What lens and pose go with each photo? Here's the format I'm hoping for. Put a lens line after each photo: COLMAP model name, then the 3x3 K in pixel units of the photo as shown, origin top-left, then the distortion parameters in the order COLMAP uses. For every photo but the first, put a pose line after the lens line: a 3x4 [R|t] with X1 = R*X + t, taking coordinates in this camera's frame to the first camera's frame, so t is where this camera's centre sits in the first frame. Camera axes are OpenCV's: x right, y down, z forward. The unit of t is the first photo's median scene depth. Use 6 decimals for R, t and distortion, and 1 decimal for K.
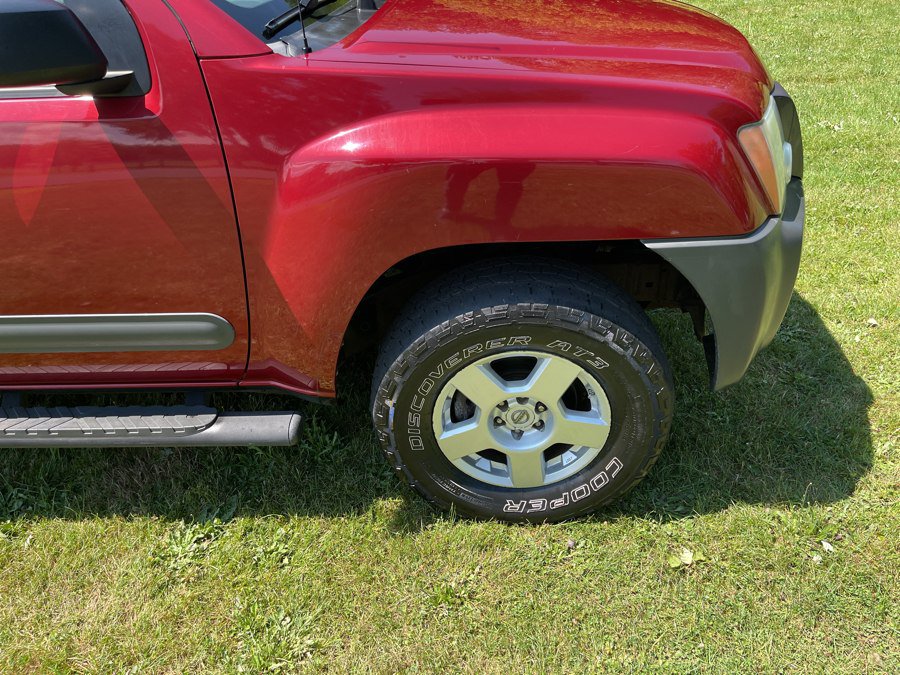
lens RADIAL K [[682.4, 0, 455.6], [0, 682.4, 336.9], [0, 0, 1]] dist [0.081329, -0.115660]
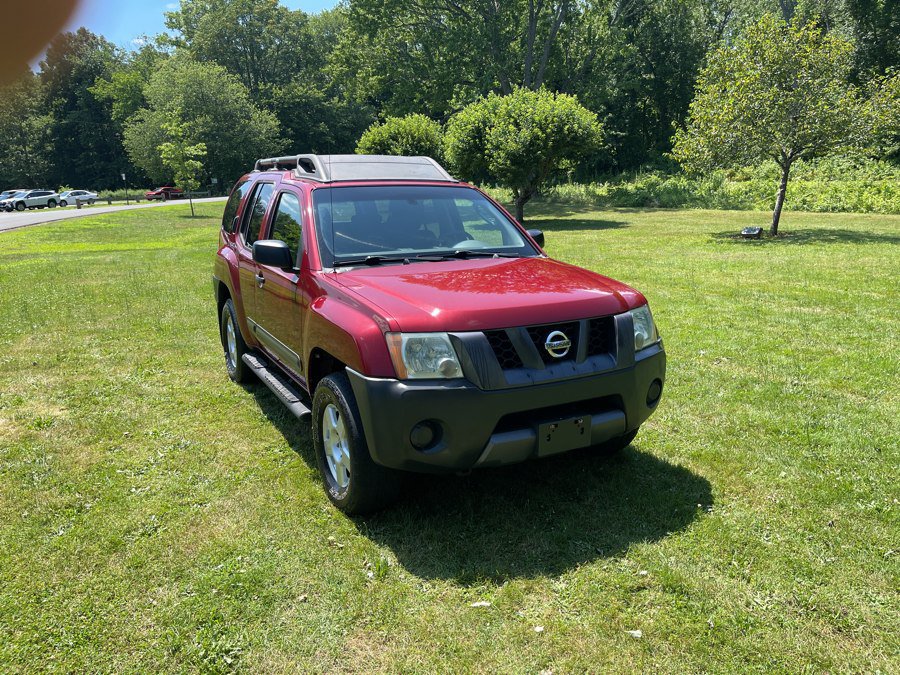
lens RADIAL K [[682.4, 0, 447.4], [0, 682.4, 337.4], [0, 0, 1]] dist [0.081329, -0.115660]
pose [[0.502937, 0.230907, -0.832908, 1.904610], [-0.481271, 0.875259, -0.047960, -0.220781], [0.717936, 0.424975, 0.551329, -0.056951]]
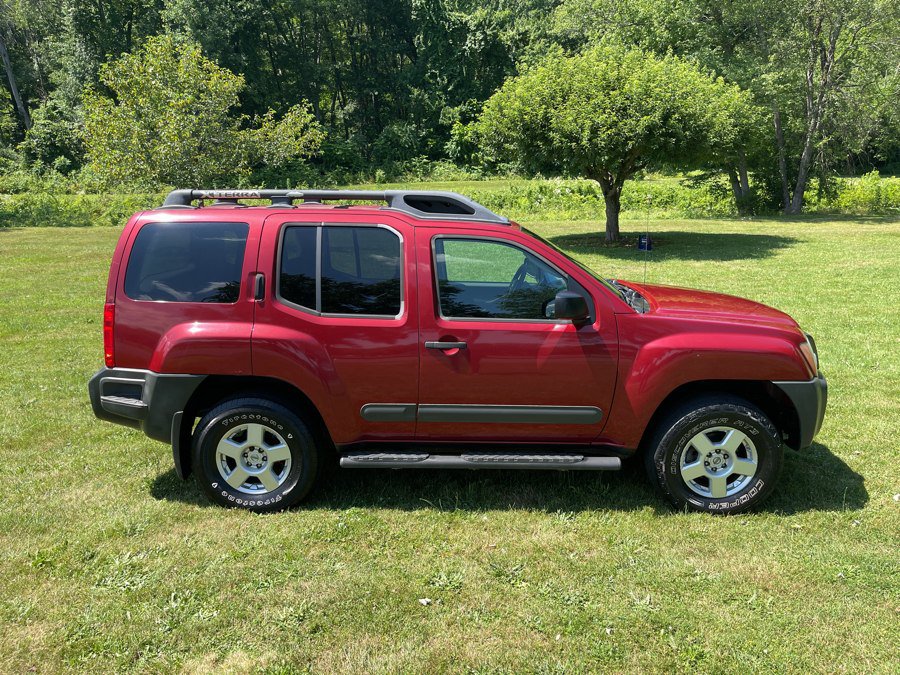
lens RADIAL K [[682.4, 0, 446.5], [0, 682.4, 338.7], [0, 0, 1]] dist [0.081329, -0.115660]
pose [[0.998816, 0.037856, 0.030566, -0.895591], [-0.024759, 0.936246, -0.350471, 0.565239], [-0.041885, 0.349299, 0.936075, -1.272674]]
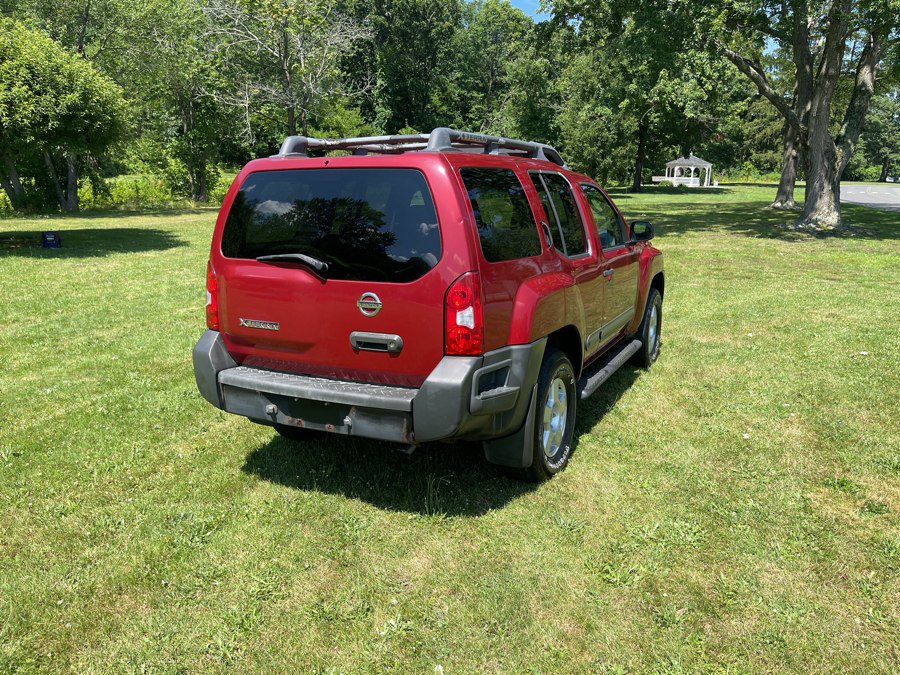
lens RADIAL K [[682.4, 0, 455.6], [0, 682.4, 331.9], [0, 0, 1]] dist [0.081329, -0.115660]
pose [[0.411579, -0.145305, 0.899716, -3.537452], [0.486362, 0.869901, -0.081999, -0.067117], [-0.770749, 0.471337, 0.428704, 0.244740]]
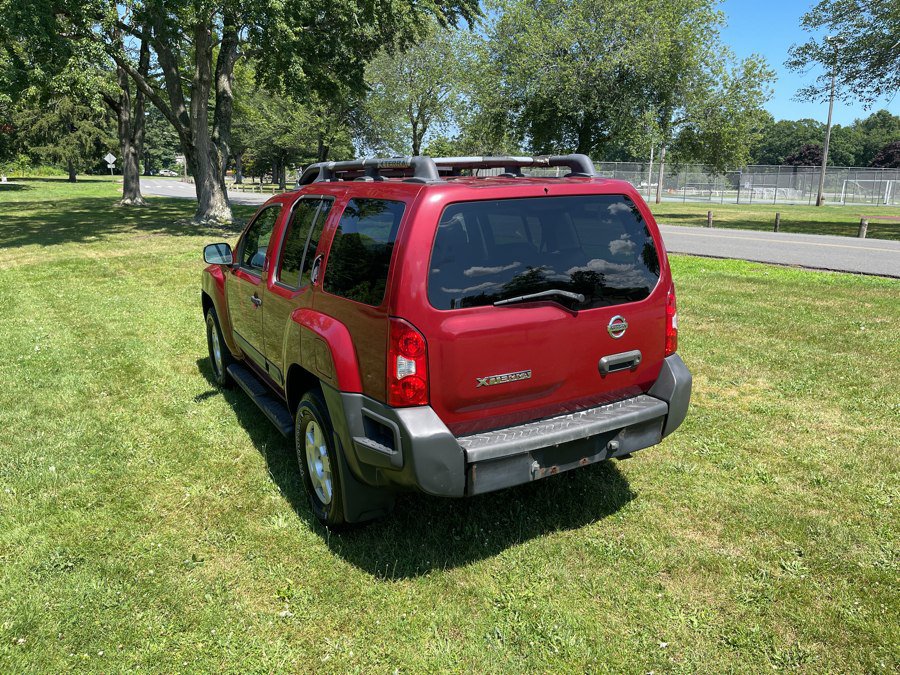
lens RADIAL K [[682.4, 0, 453.6], [0, 682.4, 330.8], [0, 0, 1]] dist [0.081329, -0.115660]
pose [[-0.521283, -0.139171, 0.841959, -3.337394], [0.497189, 0.752343, 0.432184, -1.403681], [-0.693590, 0.643903, -0.322990, 2.070387]]
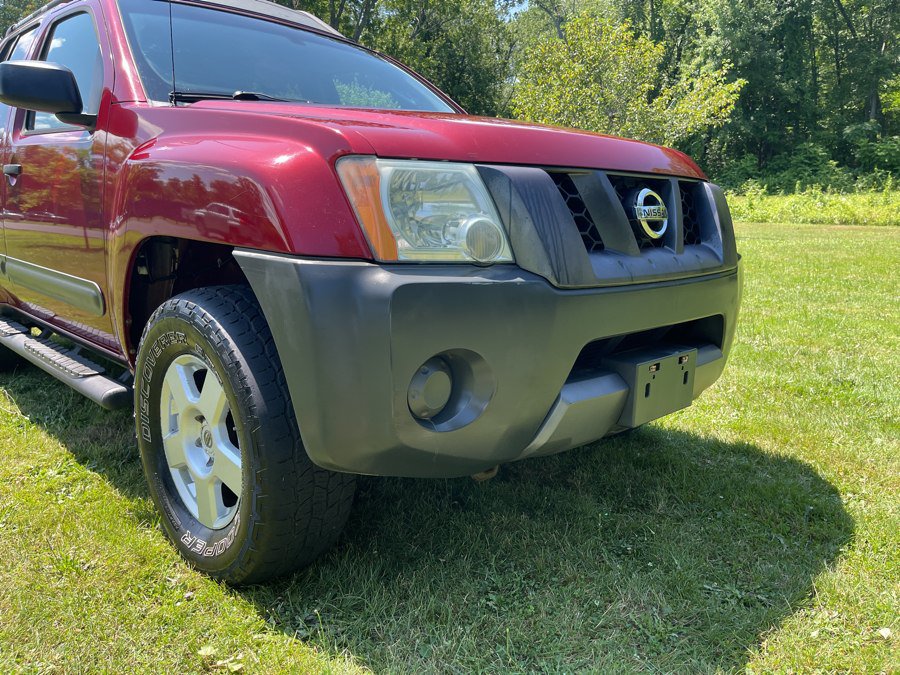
lens RADIAL K [[682.4, 0, 445.4], [0, 682.4, 336.3], [0, 0, 1]] dist [0.081329, -0.115660]
pose [[0.725254, 0.188532, -0.662165, 0.974732], [-0.417360, 0.885303, -0.205060, 0.046296], [0.547556, 0.425082, 0.720755, 0.398050]]
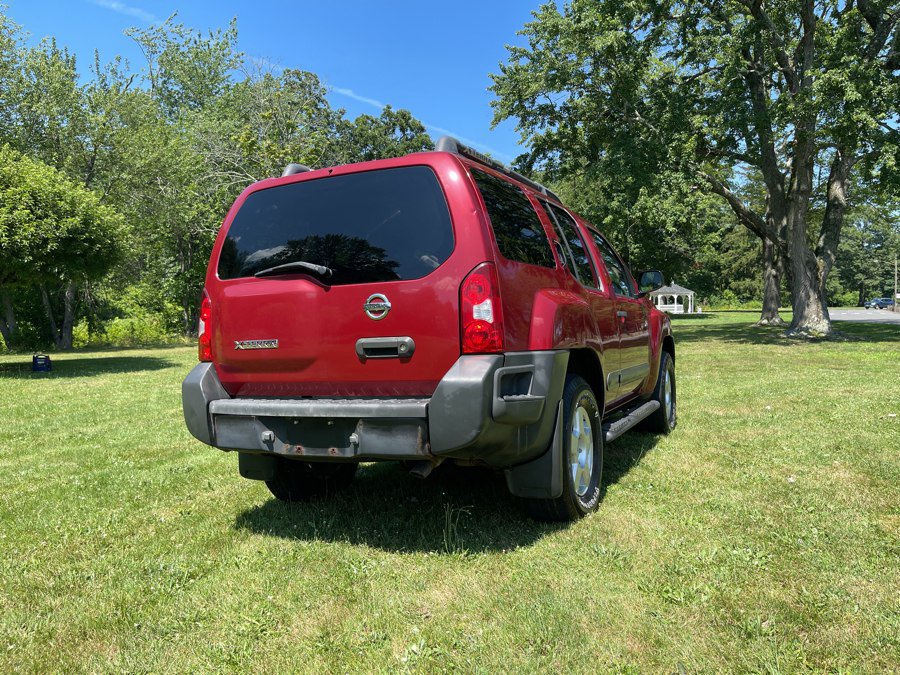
lens RADIAL K [[682.4, 0, 449.2], [0, 682.4, 332.9], [0, 0, 1]] dist [0.081329, -0.115660]
pose [[0.406487, 0.022790, 0.913372, -3.440951], [0.515005, 0.820024, -0.249659, 0.166868], [-0.754677, 0.571875, 0.321592, 0.529606]]
